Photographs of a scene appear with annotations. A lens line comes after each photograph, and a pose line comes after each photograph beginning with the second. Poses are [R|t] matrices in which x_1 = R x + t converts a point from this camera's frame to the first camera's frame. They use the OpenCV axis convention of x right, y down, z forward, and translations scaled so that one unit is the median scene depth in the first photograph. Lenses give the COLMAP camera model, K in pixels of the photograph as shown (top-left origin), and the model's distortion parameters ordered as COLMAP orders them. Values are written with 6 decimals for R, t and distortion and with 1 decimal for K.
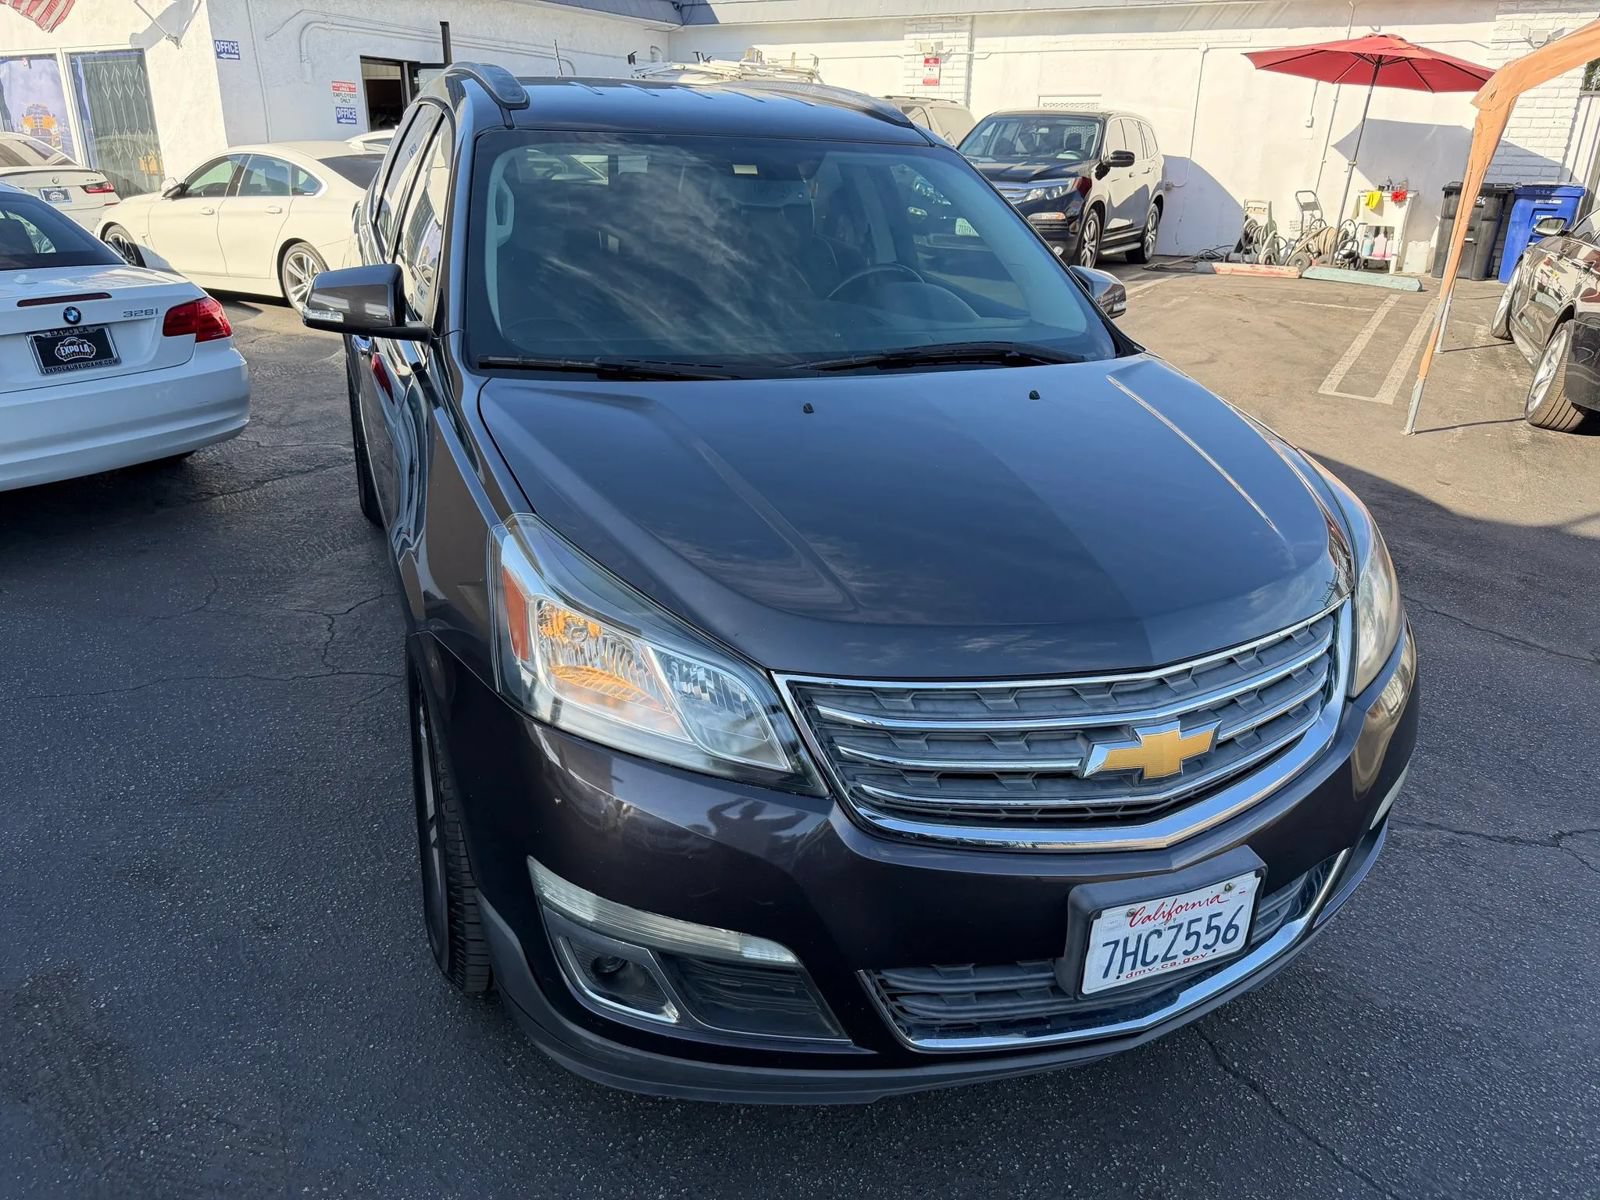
lens RADIAL K [[1131.7, 0, 808.0], [0, 1131.7, 597.6], [0, 0, 1]] dist [0.000755, -0.005638]
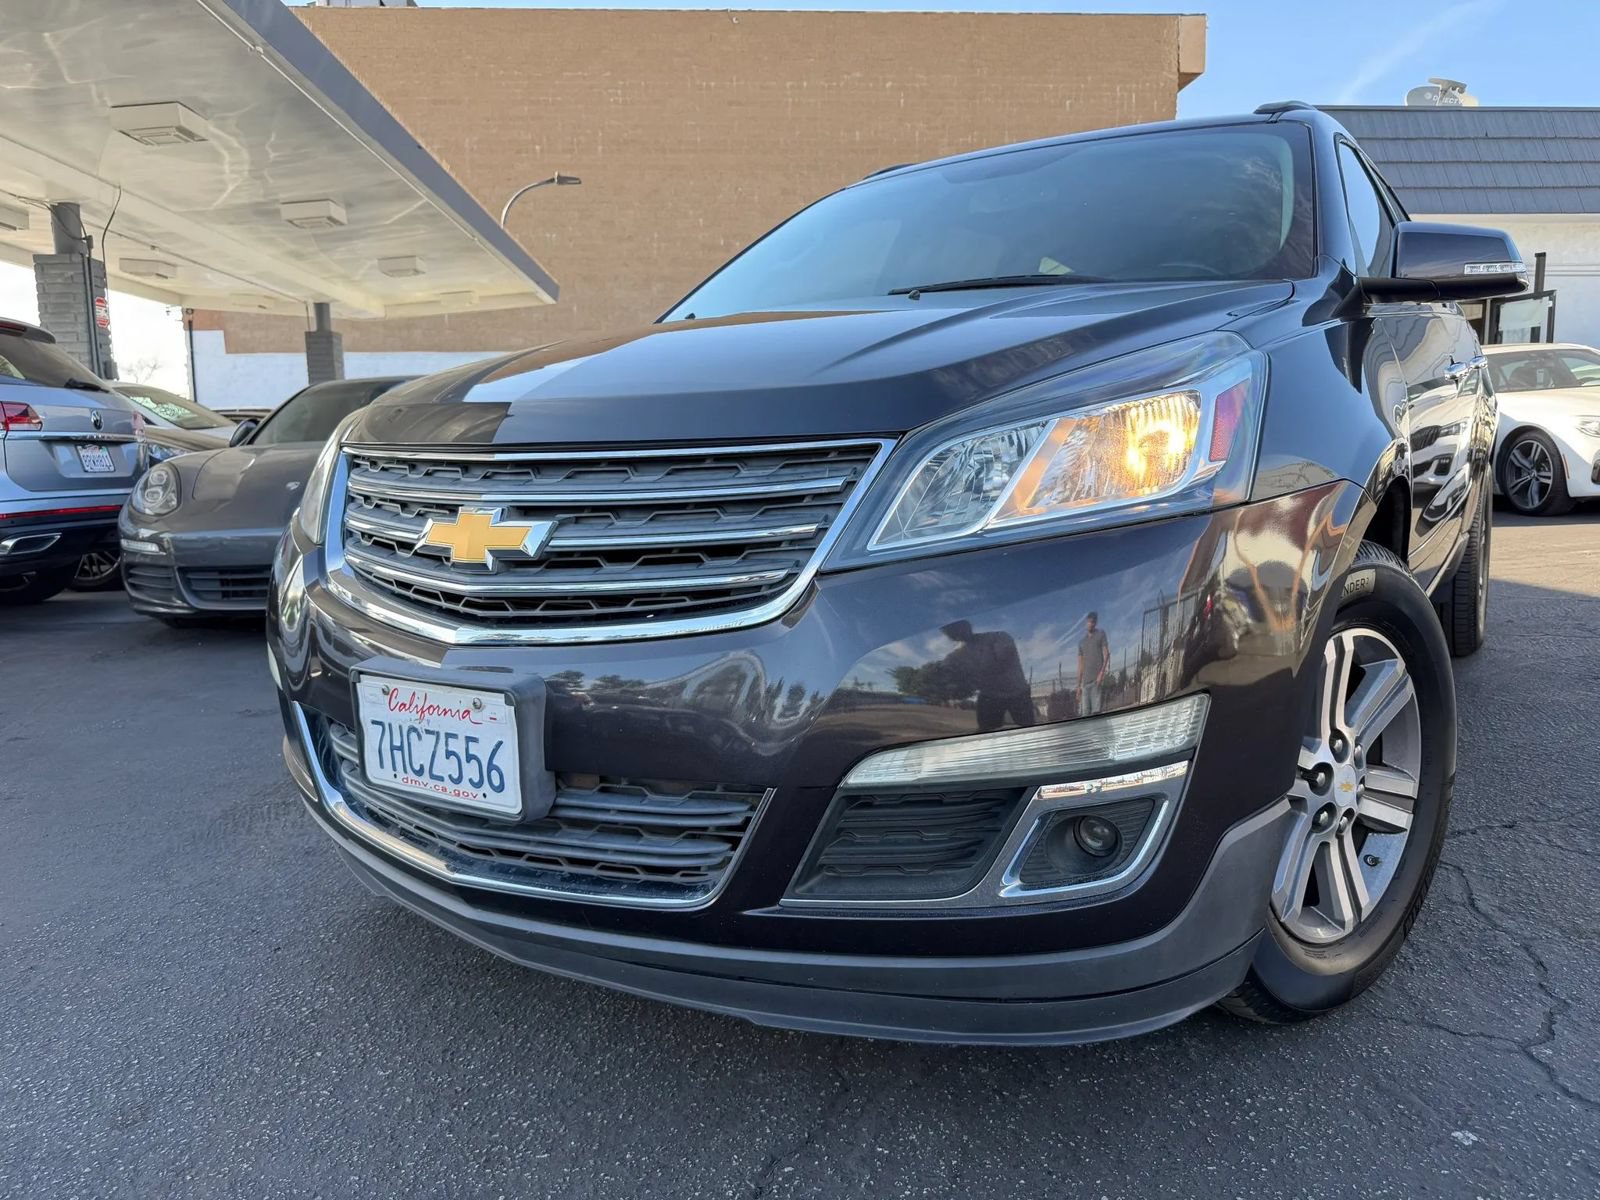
lens RADIAL K [[1131.1, 0, 806.7], [0, 1131.1, 597.9], [0, 0, 1]] dist [0.007384, -0.013698]
pose [[0.567609, 0.063833, -0.820820, 0.799718], [-0.263634, 0.958585, -0.107760, 0.139381], [0.779947, 0.277561, 0.560930, 0.471716]]
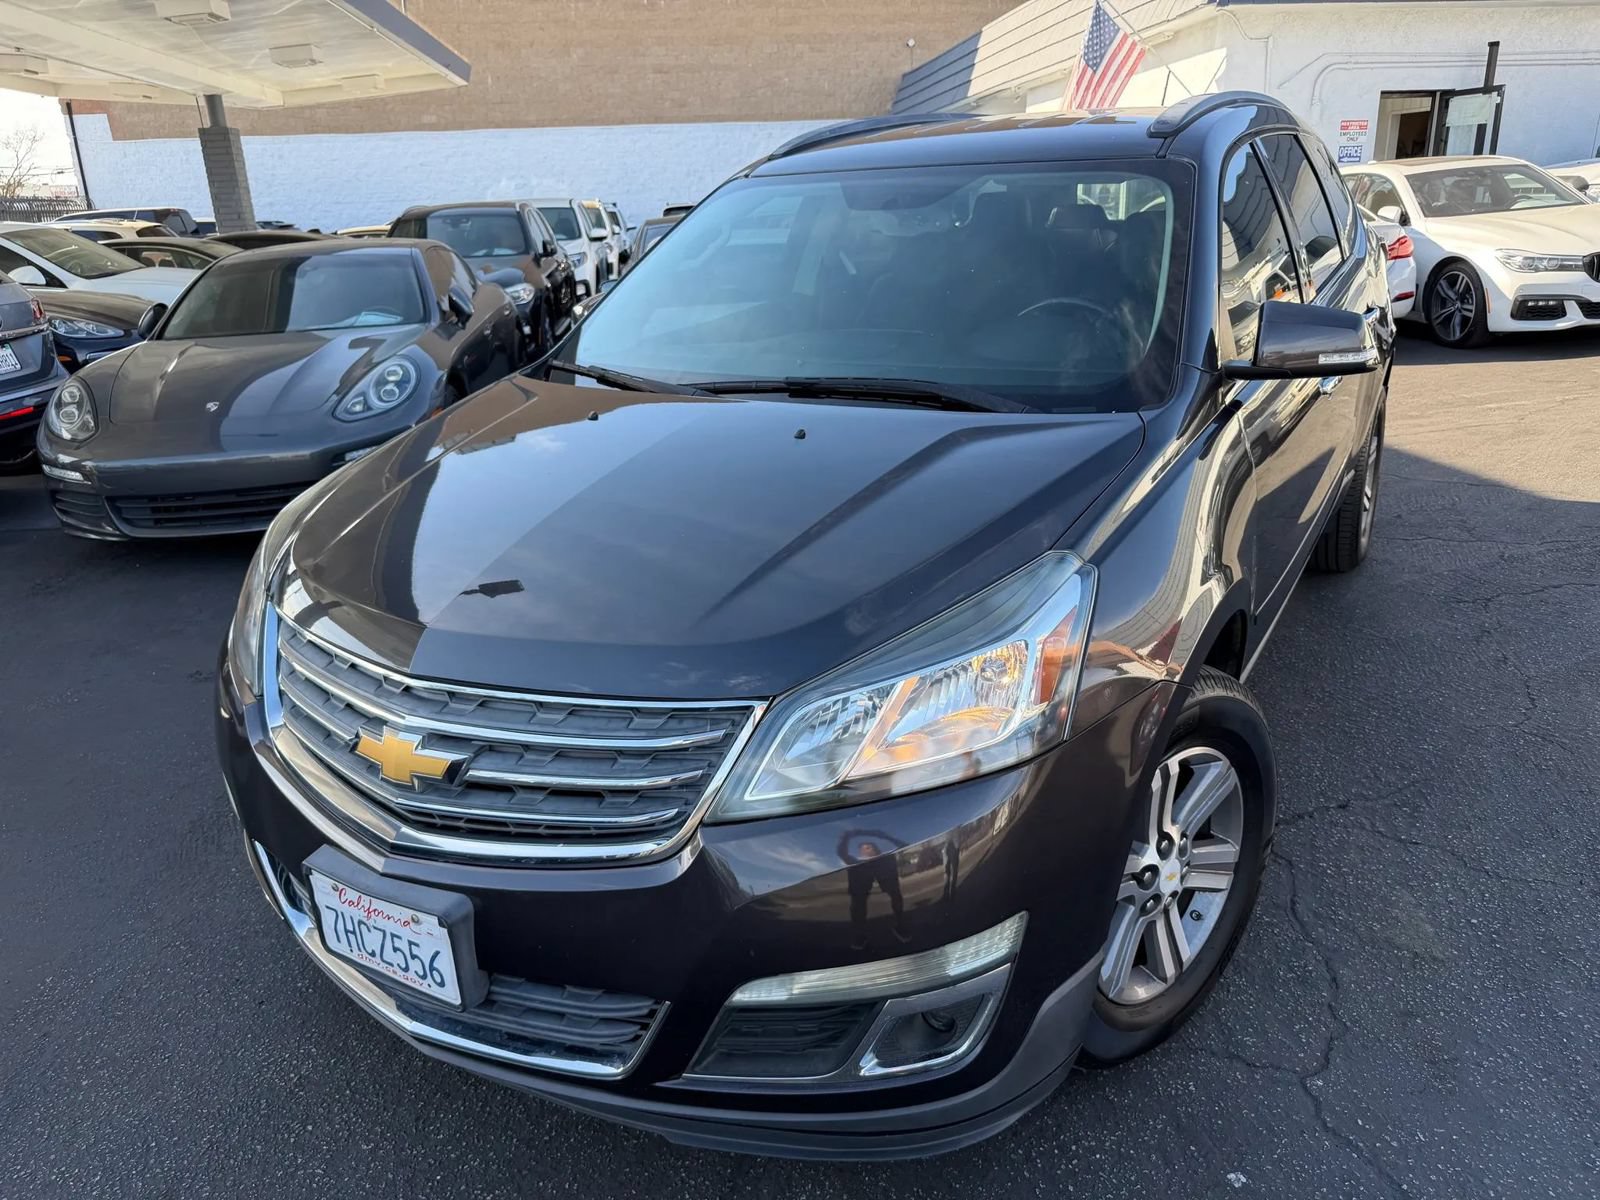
lens RADIAL K [[1131.7, 0, 808.0], [0, 1131.7, 597.6], [0, 0, 1]] dist [0.000755, -0.005638]
pose [[0.607401, 0.199303, -0.768988, 0.876199], [-0.232455, 0.970237, 0.067852, -0.197779], [0.759624, 0.137542, 0.635652, 0.378058]]
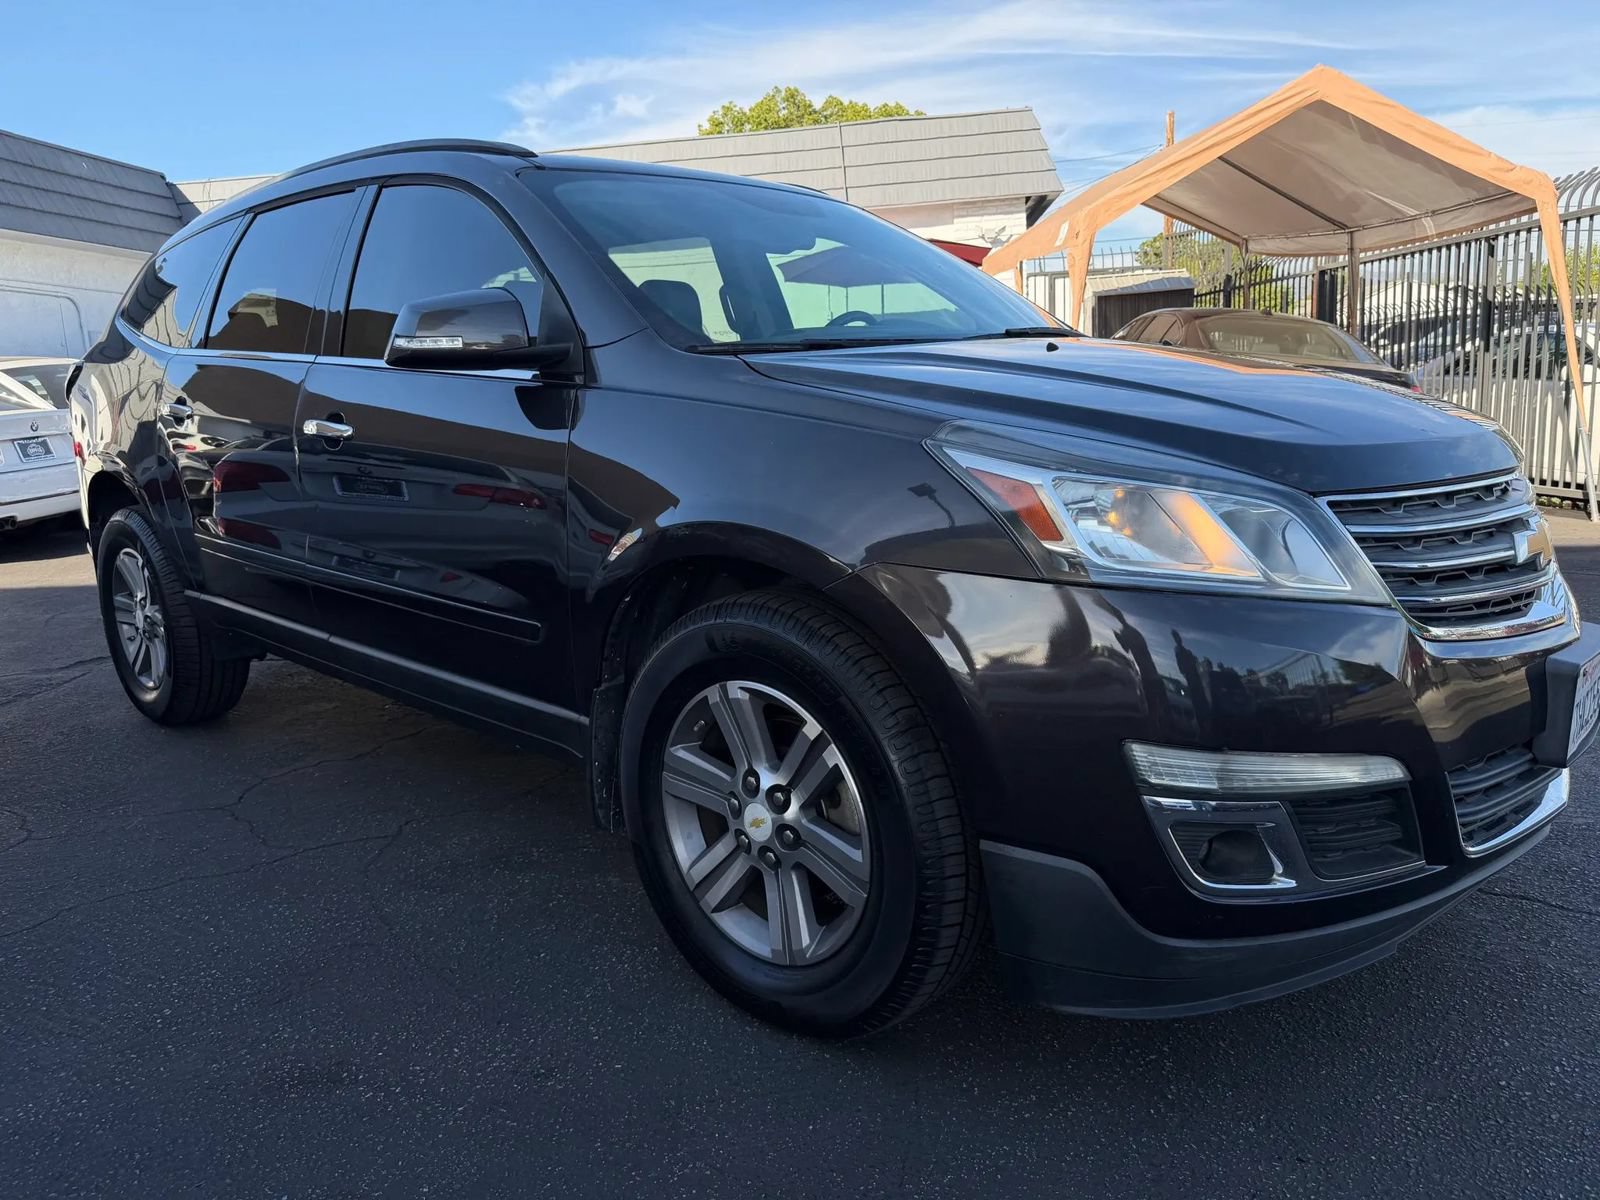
lens RADIAL K [[1123.3, 0, 766.7], [0, 1123.3, 603.4], [0, 0, 1]] dist [0.004403, -0.001598]
pose [[0.911461, -0.152478, 0.382085, -0.557514], [0.222201, 0.964112, -0.145312, 0.124562], [-0.346215, 0.217346, 0.912631, 0.167046]]
